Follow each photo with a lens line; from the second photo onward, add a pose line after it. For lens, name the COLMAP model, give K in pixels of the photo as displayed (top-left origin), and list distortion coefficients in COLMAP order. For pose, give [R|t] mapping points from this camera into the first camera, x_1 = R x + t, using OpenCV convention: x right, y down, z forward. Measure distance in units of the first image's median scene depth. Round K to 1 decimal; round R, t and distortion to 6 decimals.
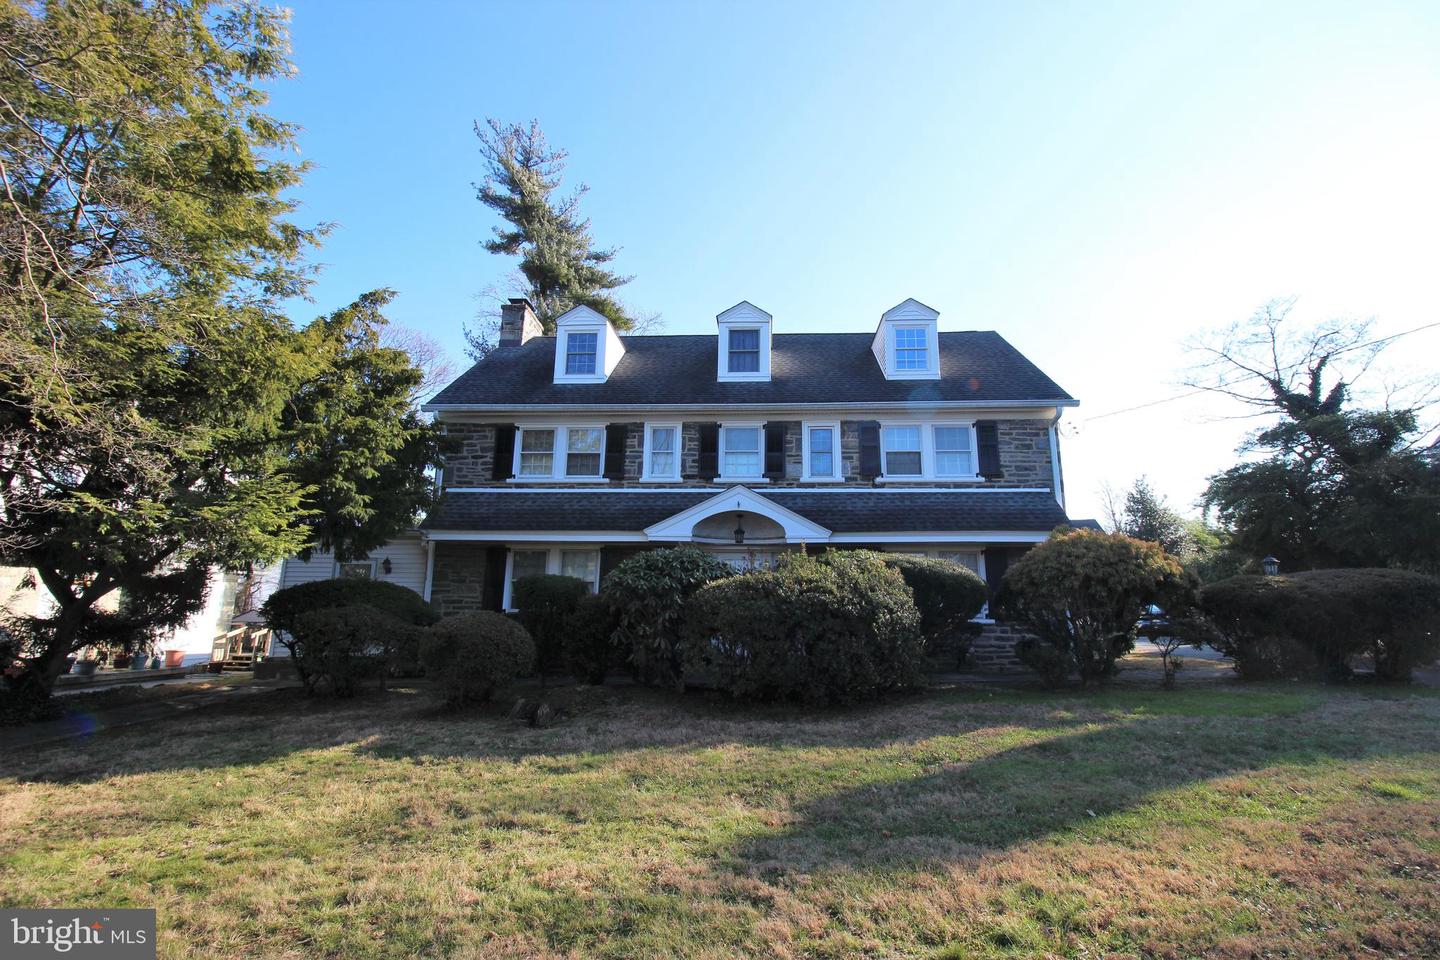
lens RADIAL K [[625.3, 0, 720.0], [0, 625.3, 480.0], [0, 0, 1]] dist [0.002197, 0.000044]
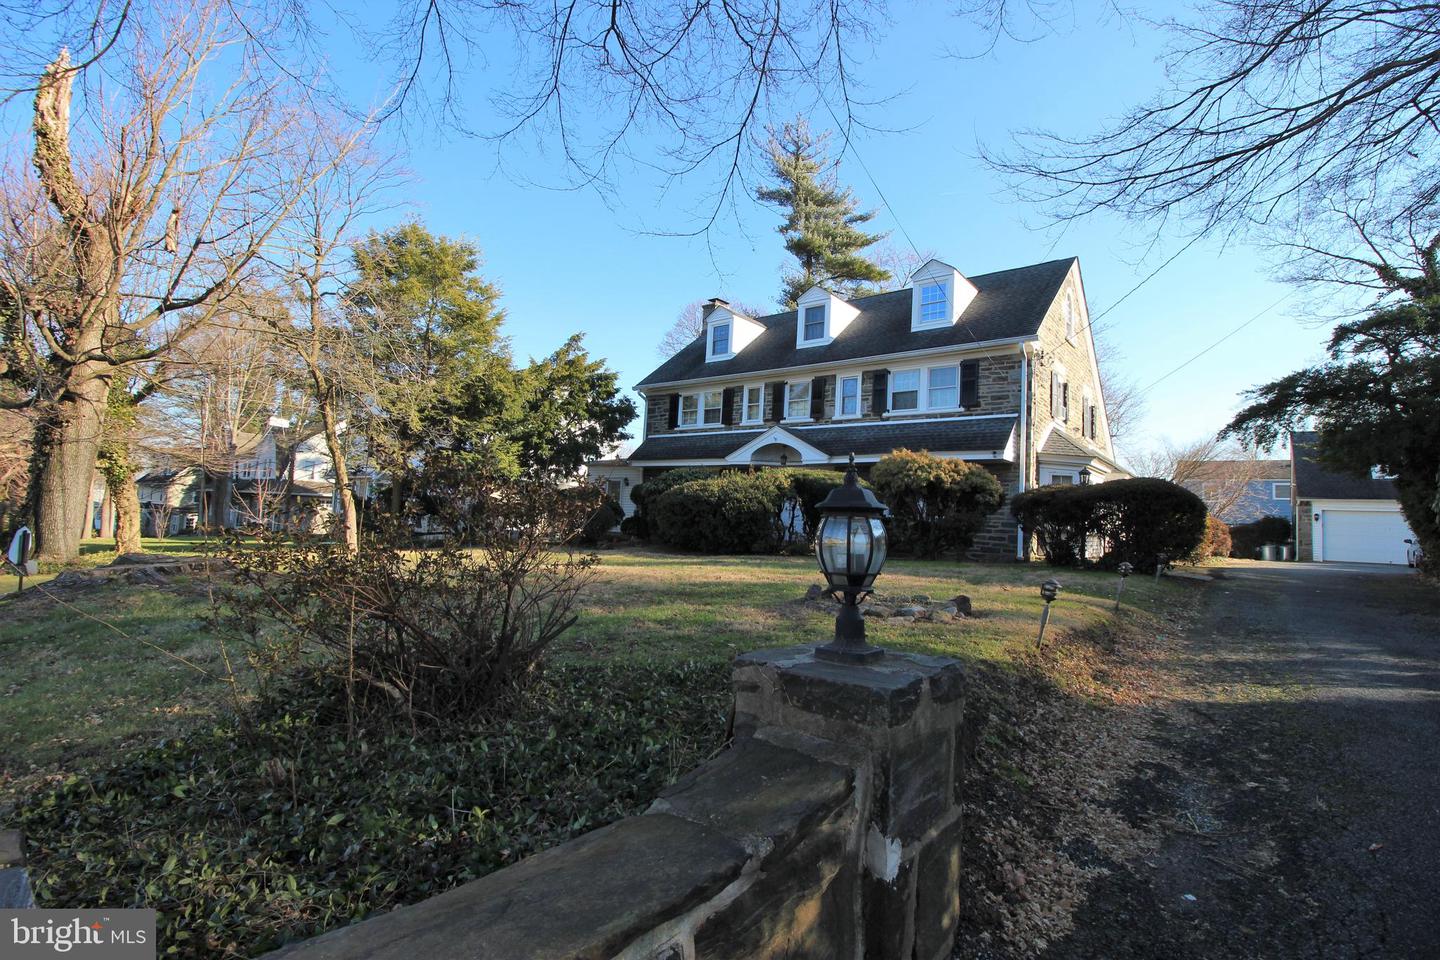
lens RADIAL K [[676.2, 0, 720.0], [0, 676.2, 480.0], [0, 0, 1]] dist [-0.001342, -0.000240]
pose [[0.795189, -0.002827, -0.606355, 0.816786], [0.054335, 0.996299, 0.066611, 0.021709], [0.603922, -0.085914, 0.792400, -0.321988]]
